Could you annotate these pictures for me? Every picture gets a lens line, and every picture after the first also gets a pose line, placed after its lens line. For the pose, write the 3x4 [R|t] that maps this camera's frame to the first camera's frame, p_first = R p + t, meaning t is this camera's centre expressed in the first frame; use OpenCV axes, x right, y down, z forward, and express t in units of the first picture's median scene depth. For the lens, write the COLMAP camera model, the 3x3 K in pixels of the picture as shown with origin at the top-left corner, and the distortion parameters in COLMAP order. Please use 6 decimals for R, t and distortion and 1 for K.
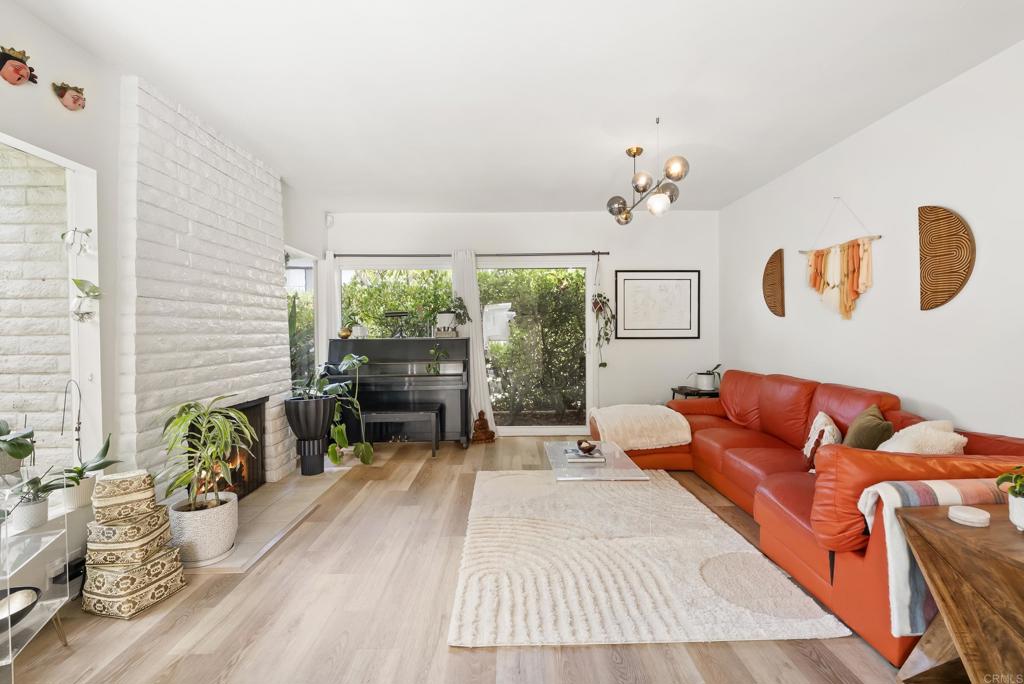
lens RADIAL K [[465.4, 0, 513.9], [0, 465.4, 340.2], [0, 0, 1]] dist [-0.010779, 0.005358]
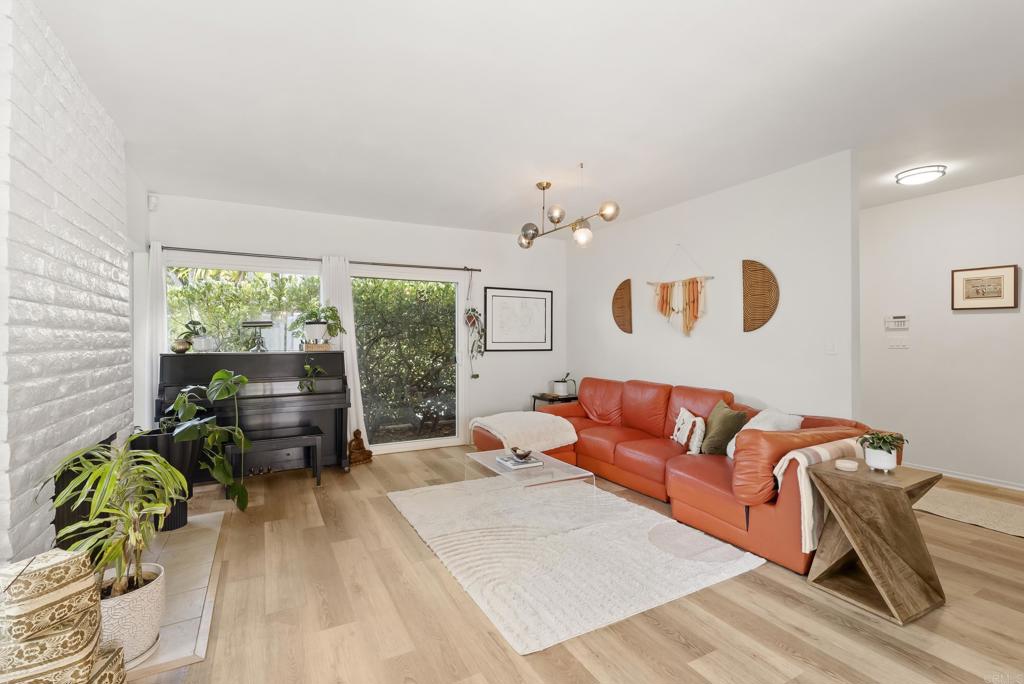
lens RADIAL K [[465.4, 0, 513.9], [0, 465.4, 340.2], [0, 0, 1]] dist [-0.010779, 0.005358]
pose [[0.888002, 0.005716, 0.459805, -0.291087], [0.004080, 0.999785, -0.020309, -0.008883], [-0.459822, 0.019910, 0.887788, 0.038291]]
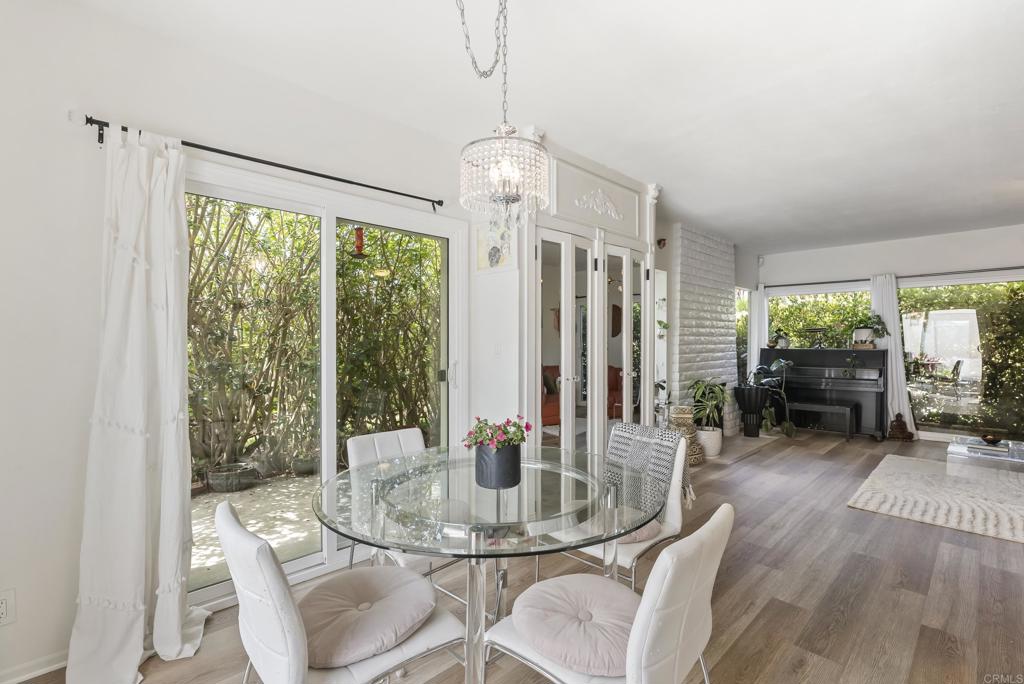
lens RADIAL K [[478.4, 0, 512.0], [0, 478.4, 342.0], [0, 0, 1]] dist [-0.004317, -0.000202]
pose [[0.693707, 0.012911, -0.720141, 0.150187], [-0.020692, 0.999784, -0.002007, -0.002918], [0.719960, 0.016293, 0.693825, -0.677346]]
